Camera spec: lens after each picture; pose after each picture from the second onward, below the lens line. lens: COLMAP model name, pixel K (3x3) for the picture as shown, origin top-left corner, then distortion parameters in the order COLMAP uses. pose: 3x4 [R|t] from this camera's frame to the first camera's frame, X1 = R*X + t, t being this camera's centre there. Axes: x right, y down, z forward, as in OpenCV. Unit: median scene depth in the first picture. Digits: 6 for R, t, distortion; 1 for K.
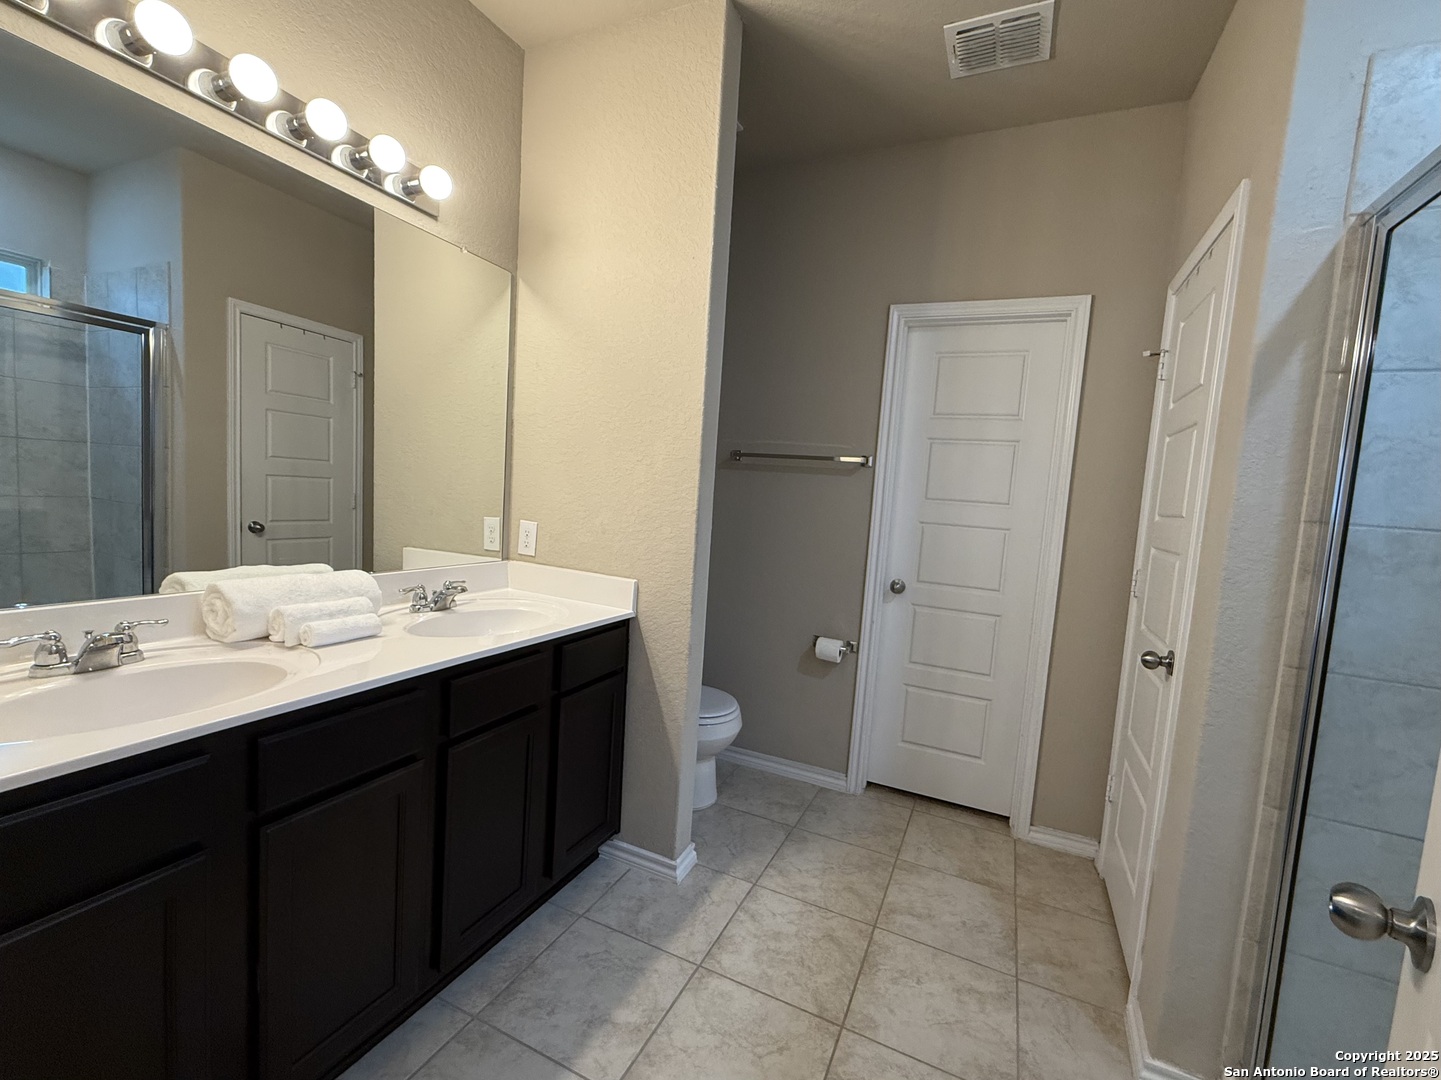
lens RADIAL K [[613.9, 0, 731.9], [0, 613.9, 539.0], [0, 0, 1]] dist [-0.002094, 0.000355]
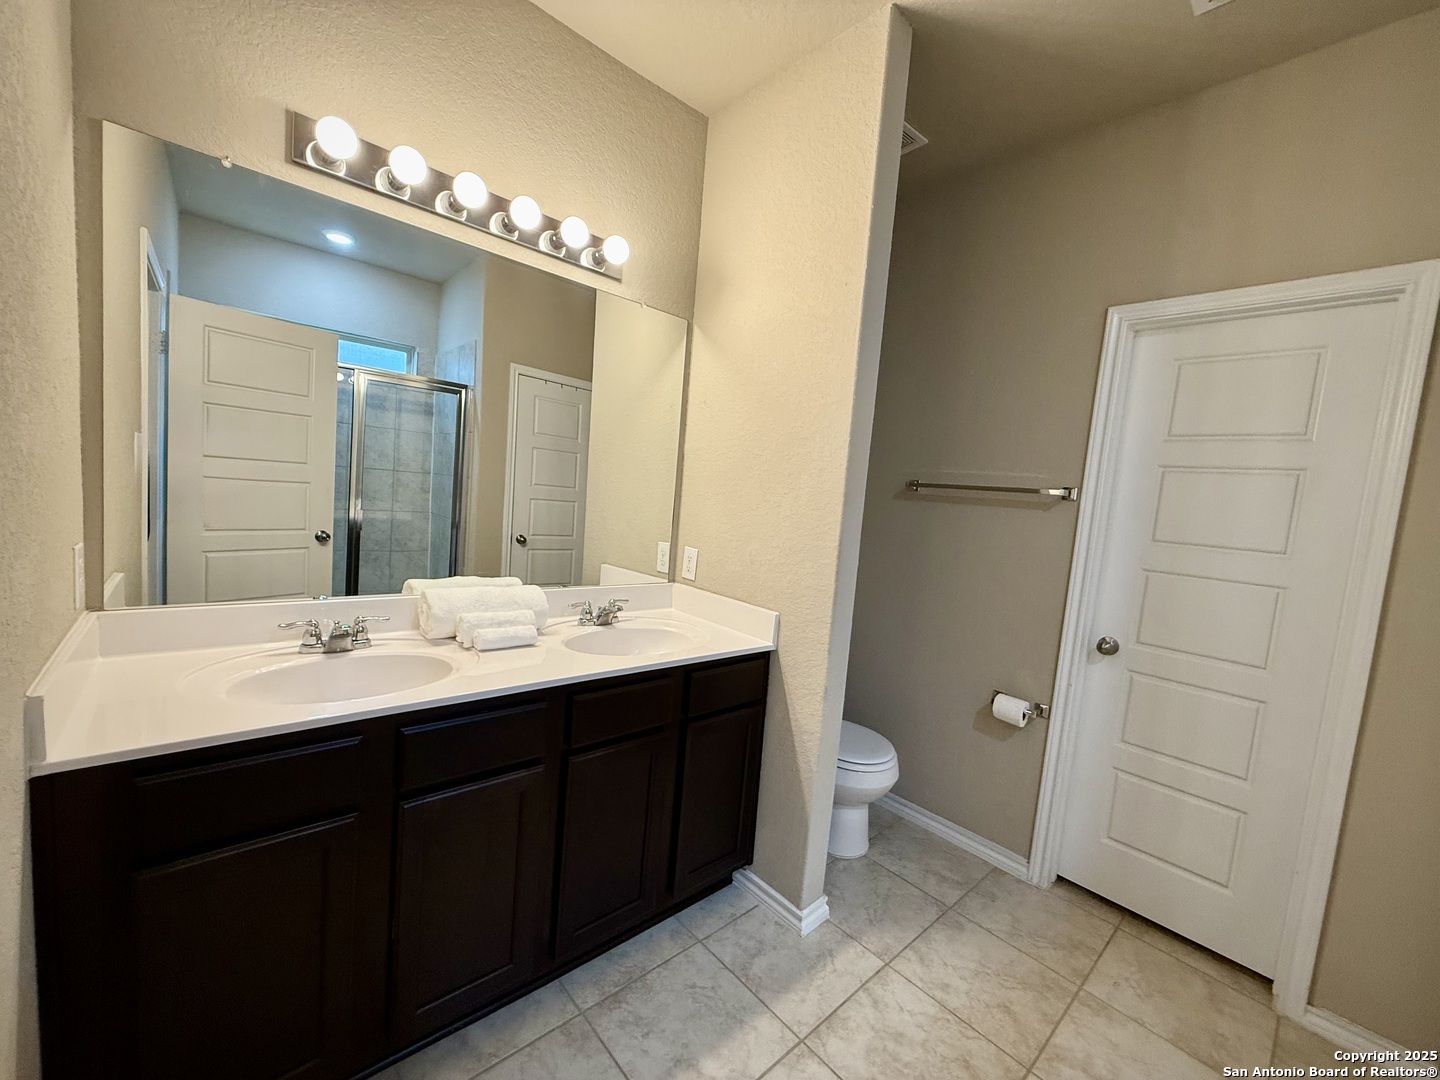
lens RADIAL K [[574.4, 0, 713.5], [0, 574.4, 538.0], [0, 0, 1]] dist [0.001842, -0.001073]
pose [[0.914395, 0.040717, -0.402769, 0.107590], [-0.053450, 0.998362, -0.020417, -0.026966], [0.401278, 0.040198, 0.915074, 0.092114]]
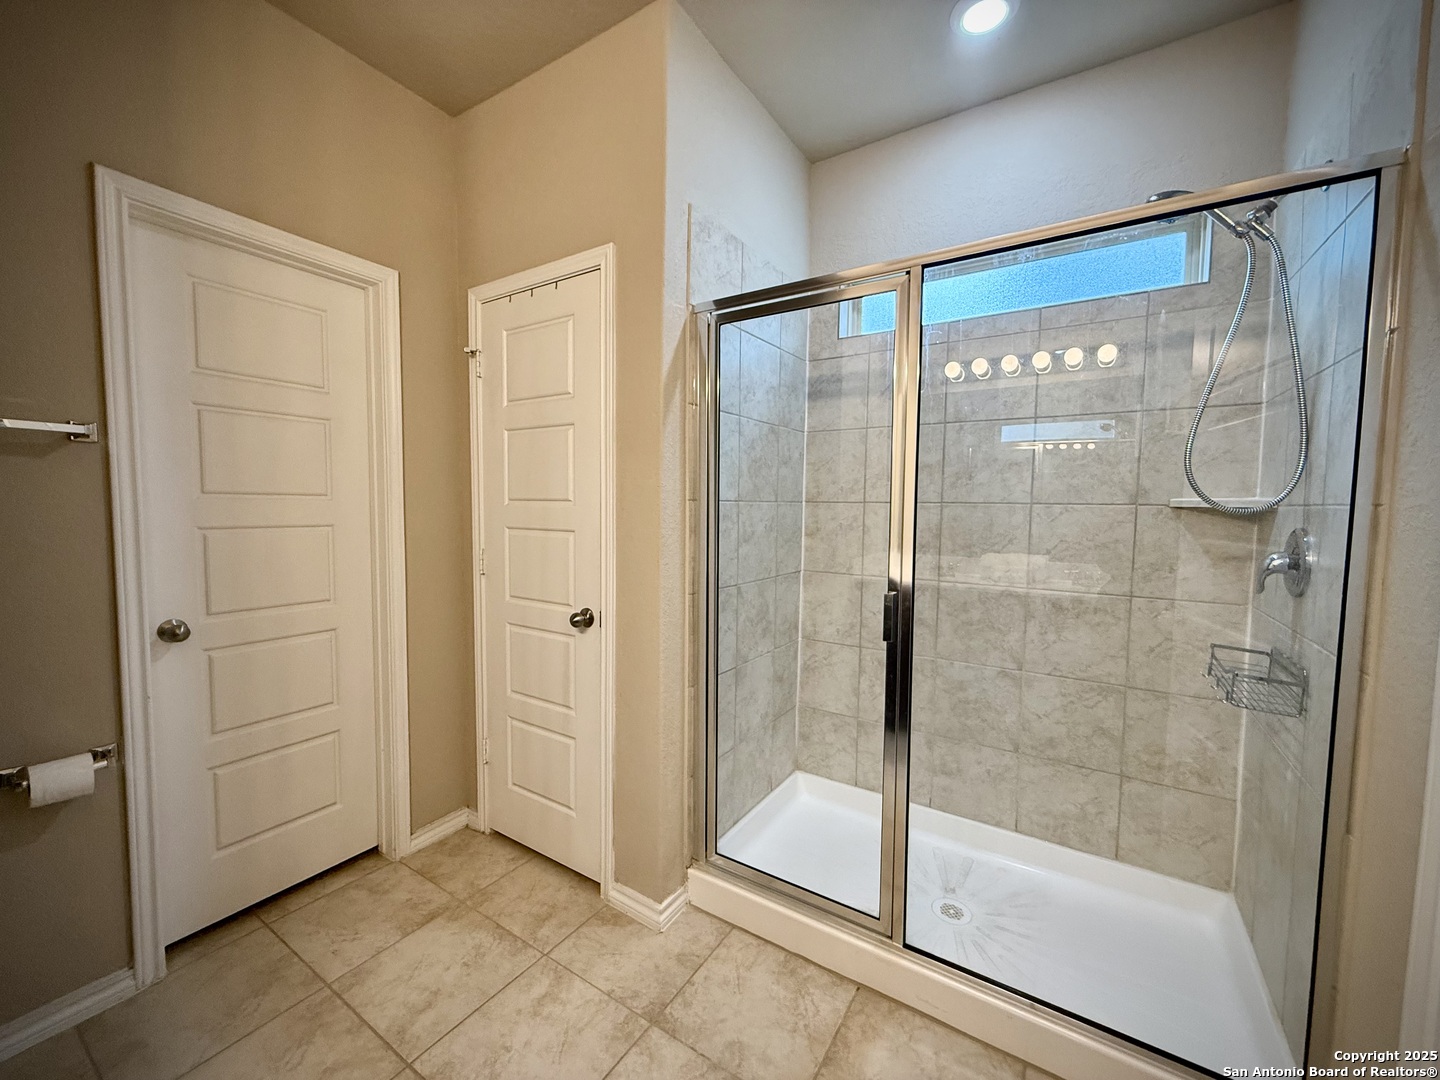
lens RADIAL K [[574.4, 0, 721.3], [0, 574.4, 539.5], [0, 0, 1]] dist [0.001842, -0.001073]
pose [[0.136416, -0.124637, 0.982780, -0.273578], [0.076248, 0.990432, 0.115023, -0.050340], [-0.987713, 0.059244, 0.144614, 0.400242]]
